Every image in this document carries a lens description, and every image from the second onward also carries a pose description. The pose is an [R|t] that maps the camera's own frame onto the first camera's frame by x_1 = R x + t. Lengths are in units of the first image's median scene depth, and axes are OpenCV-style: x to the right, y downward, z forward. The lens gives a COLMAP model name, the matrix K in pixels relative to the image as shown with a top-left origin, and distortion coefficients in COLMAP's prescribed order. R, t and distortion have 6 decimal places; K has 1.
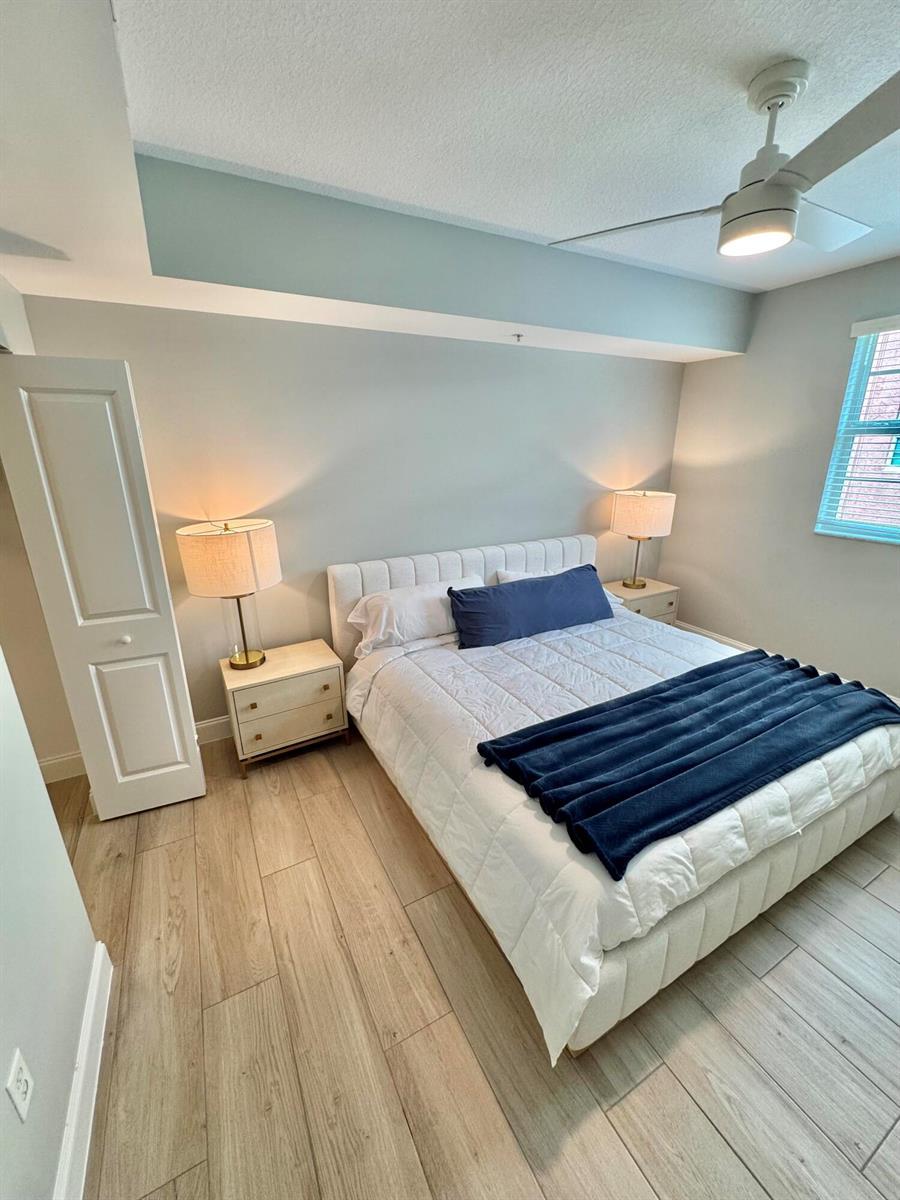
lens RADIAL K [[482.0, 0, 450.0], [0, 482.0, 600.0], [0, 0, 1]] dist [-0.001293, -0.000008]
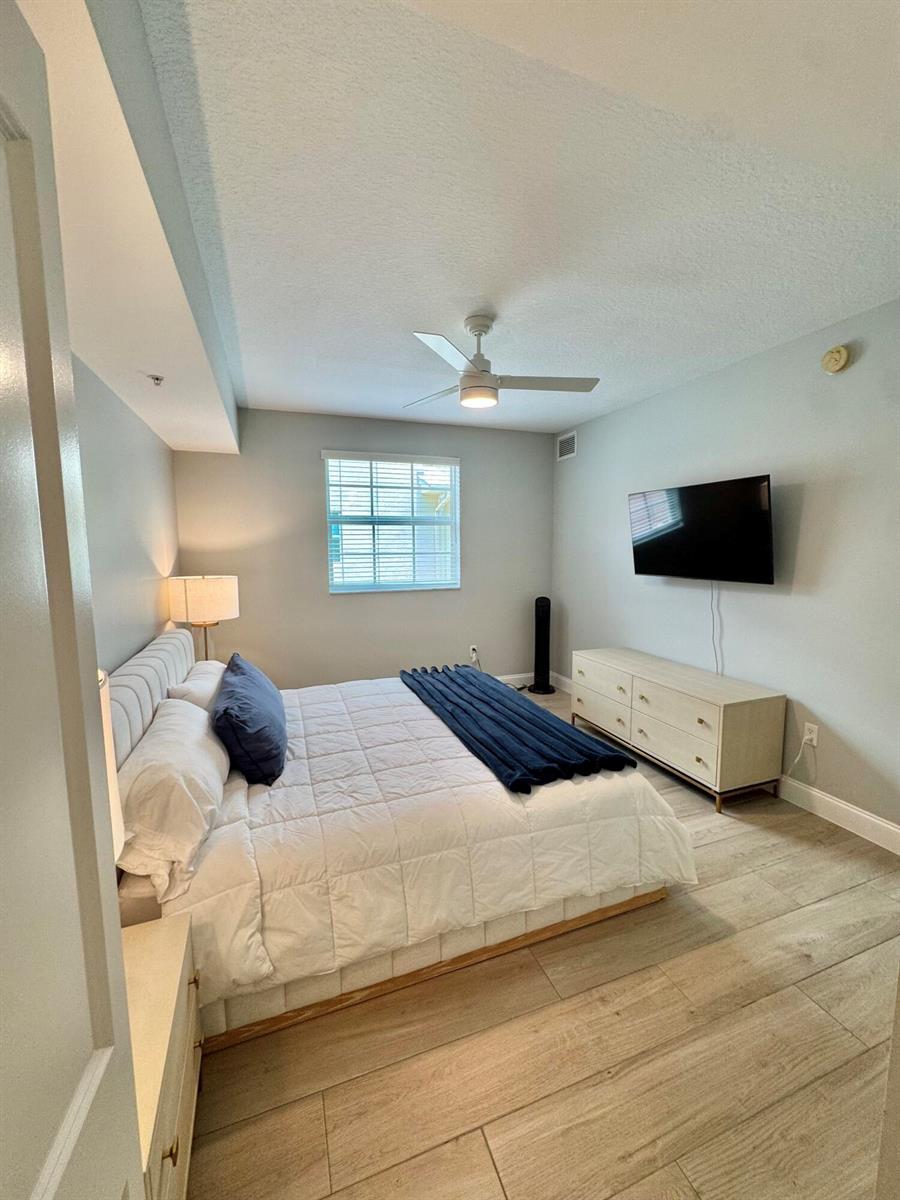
lens RADIAL K [[482.0, 0, 450.0], [0, 482.0, 600.0], [0, 0, 1]] dist [-0.001293, -0.000008]
pose [[0.139809, -0.104363, 0.984663, -0.928609], [0.310136, 0.949009, 0.056549, -0.171075], [-0.940356, 0.297473, 0.165047, 0.842008]]
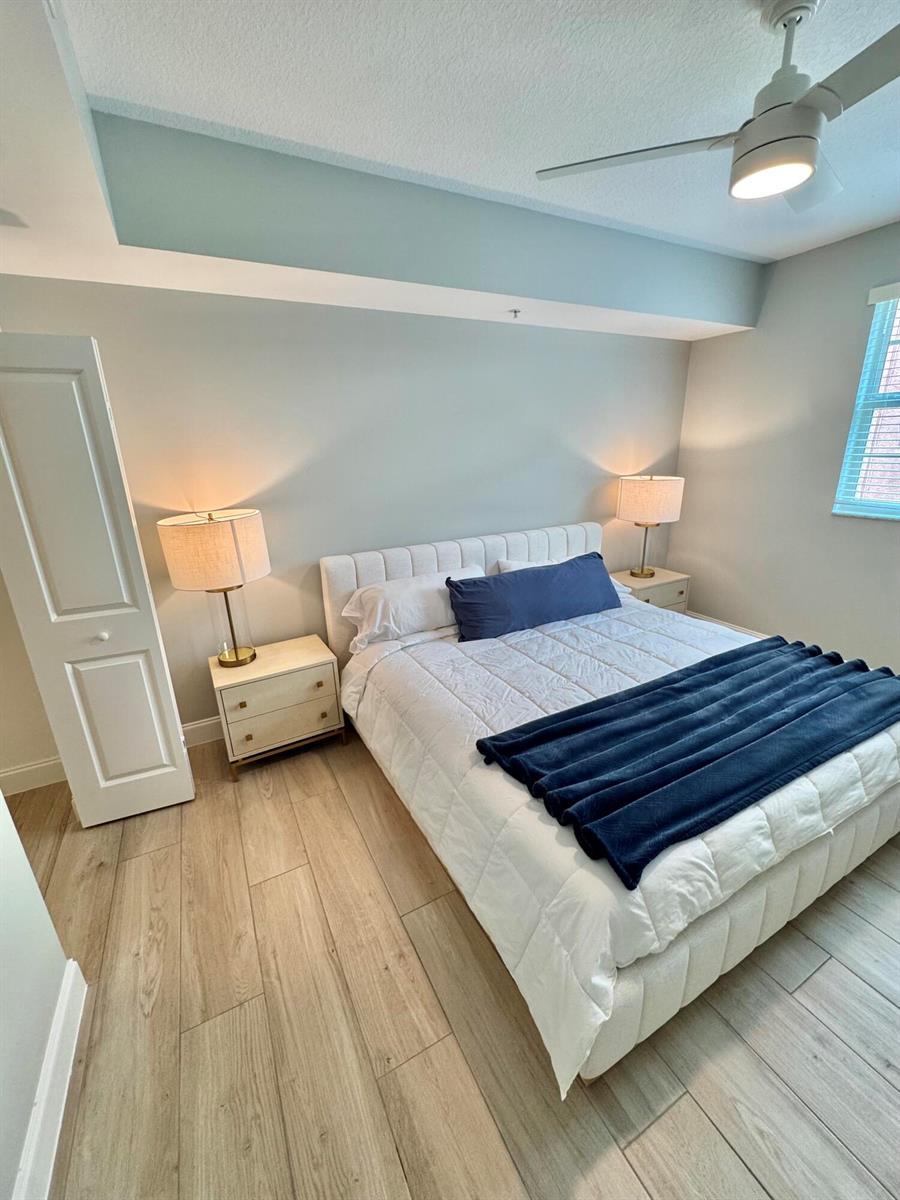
lens RADIAL K [[482.0, 0, 450.0], [0, 482.0, 600.0], [0, 0, 1]] dist [-0.001293, -0.000008]
pose [[0.999722, -0.019170, -0.013735, 0.024282], [0.019183, 0.999816, 0.000806, 0.026993], [0.013717, -0.001069, 0.999905, 0.073797]]
